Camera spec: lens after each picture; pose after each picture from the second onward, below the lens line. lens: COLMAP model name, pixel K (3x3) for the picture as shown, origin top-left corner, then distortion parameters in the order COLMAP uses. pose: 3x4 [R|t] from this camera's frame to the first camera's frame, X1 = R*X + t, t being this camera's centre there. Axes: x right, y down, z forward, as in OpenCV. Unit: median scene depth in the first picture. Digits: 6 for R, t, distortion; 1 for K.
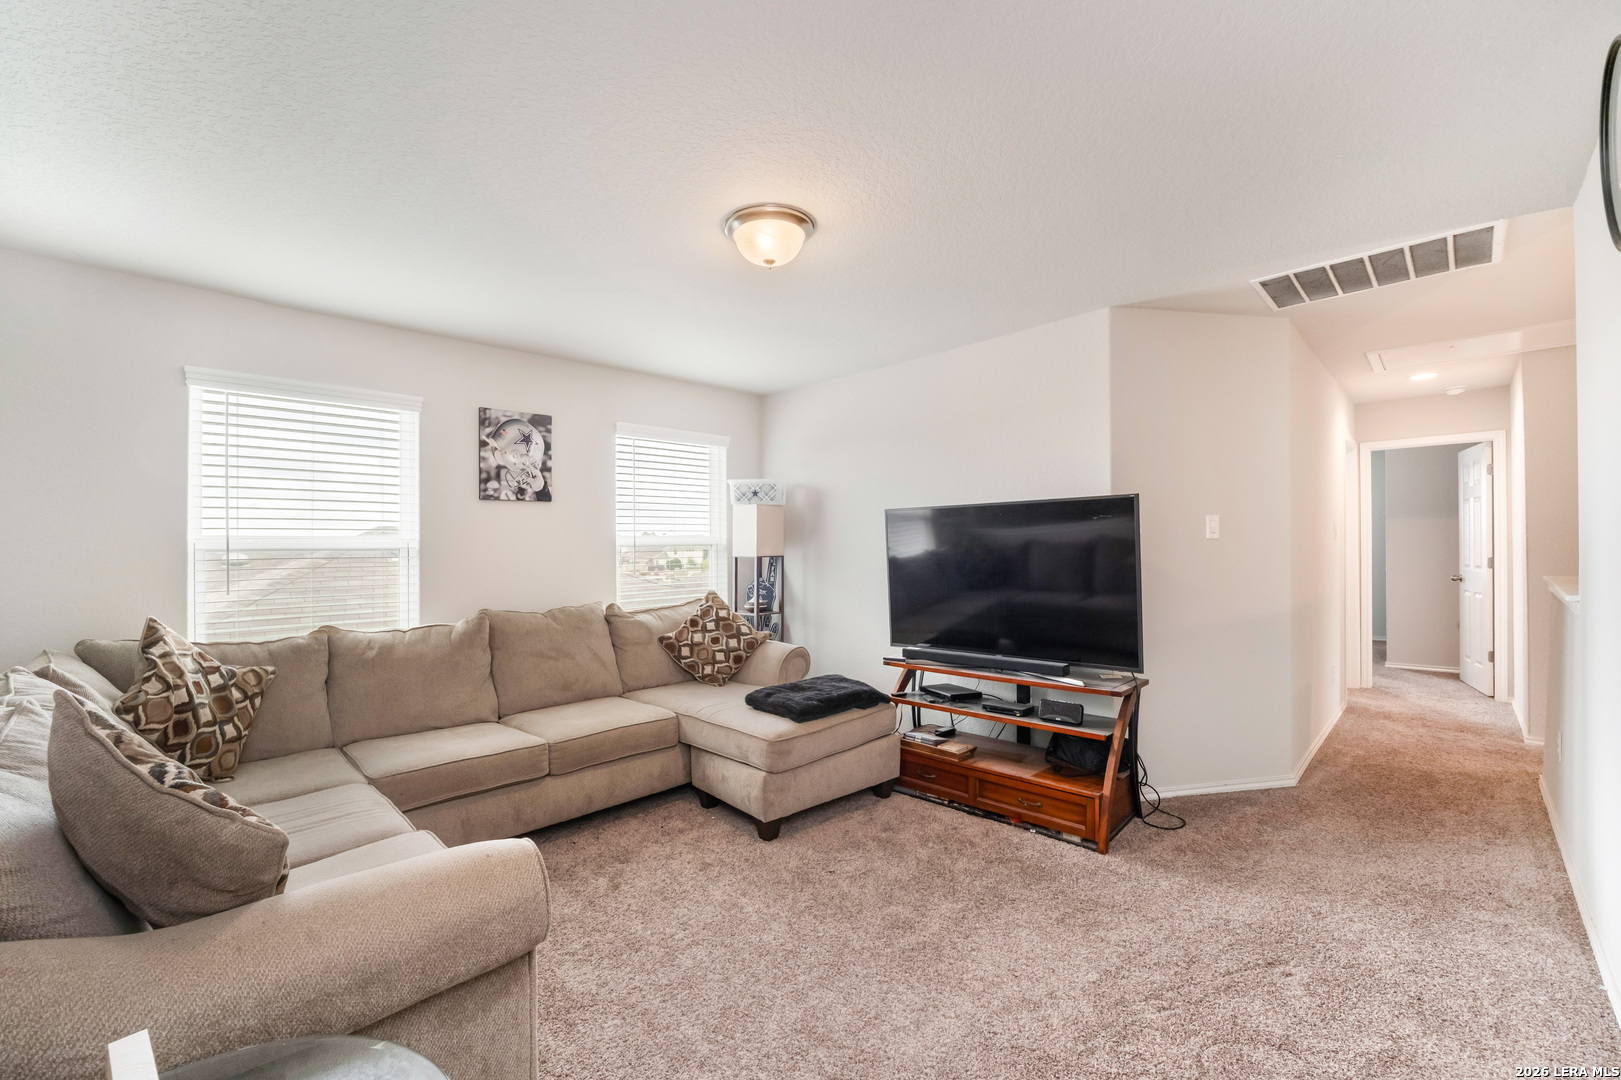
lens RADIAL K [[654.6, 0, 810.5], [0, 654.6, 540.0], [0, 0, 1]] dist [-0.000899, 0.000130]
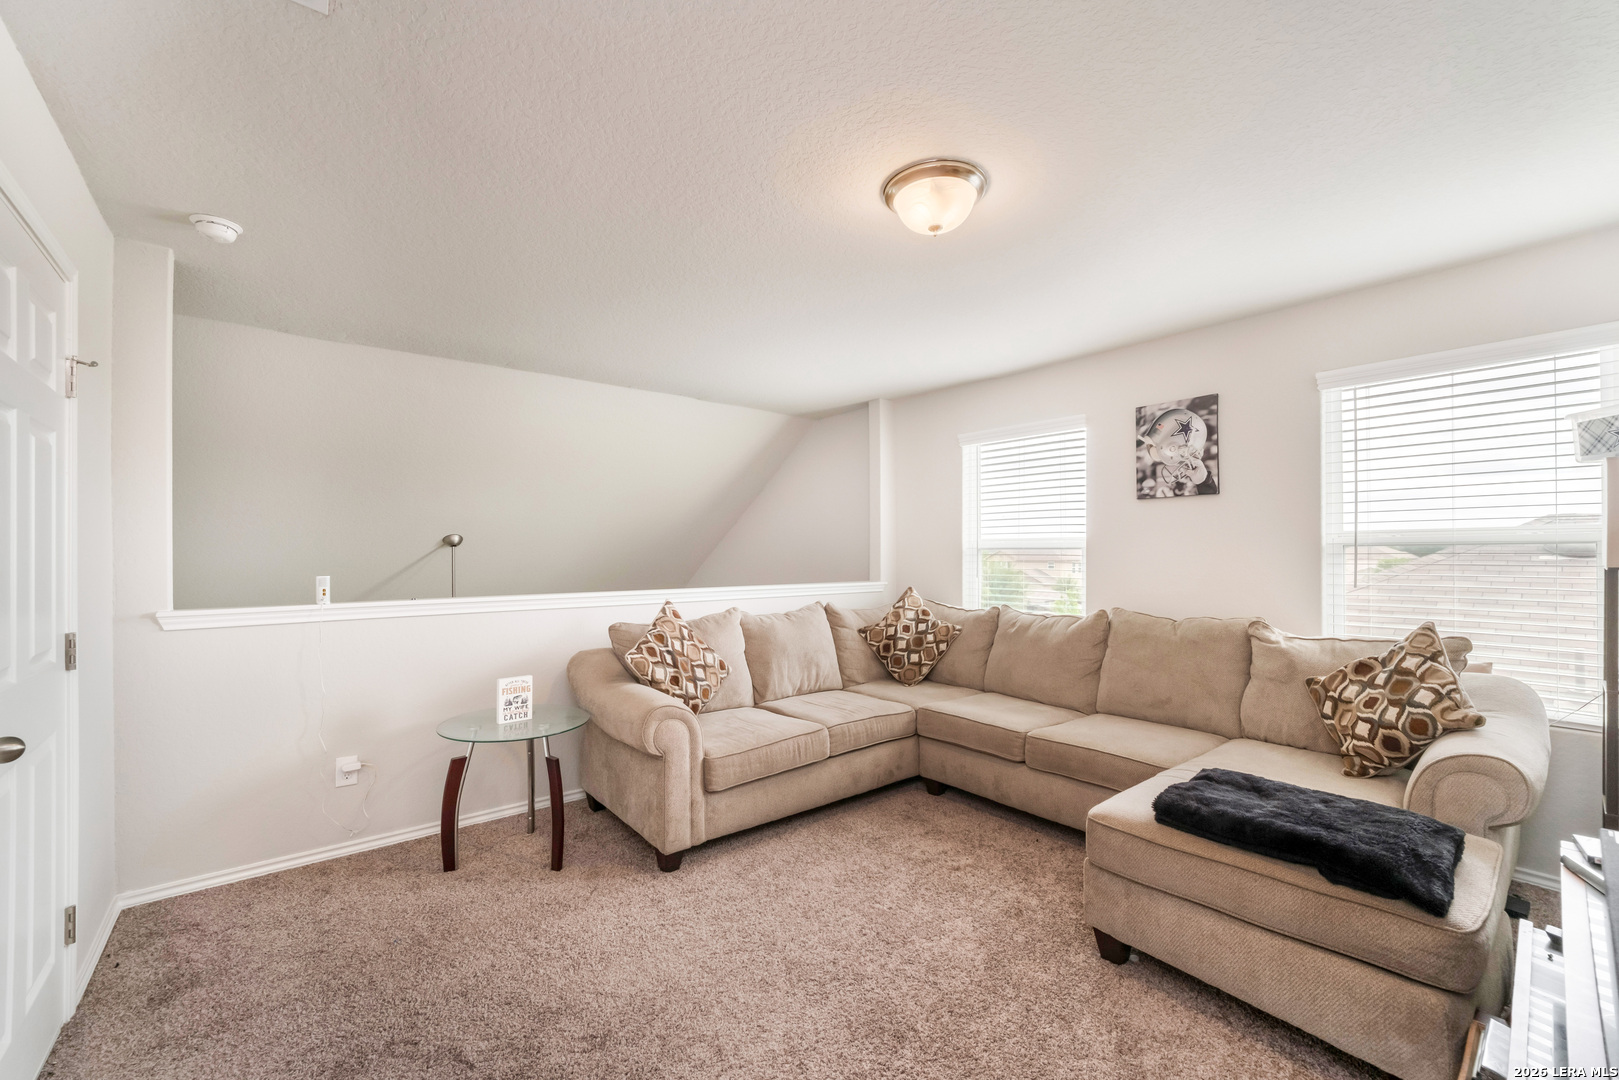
lens RADIAL K [[653.8, 0, 809.5], [0, 653.8, 540.0], [0, 0, 1]] dist [-0.000899, 0.000130]
pose [[-0.061589, 0.000209, -0.998102, 0.516531], [0.021160, 0.999776, -0.001096, -0.008887], [0.997877, -0.021187, -0.061580, 0.542916]]
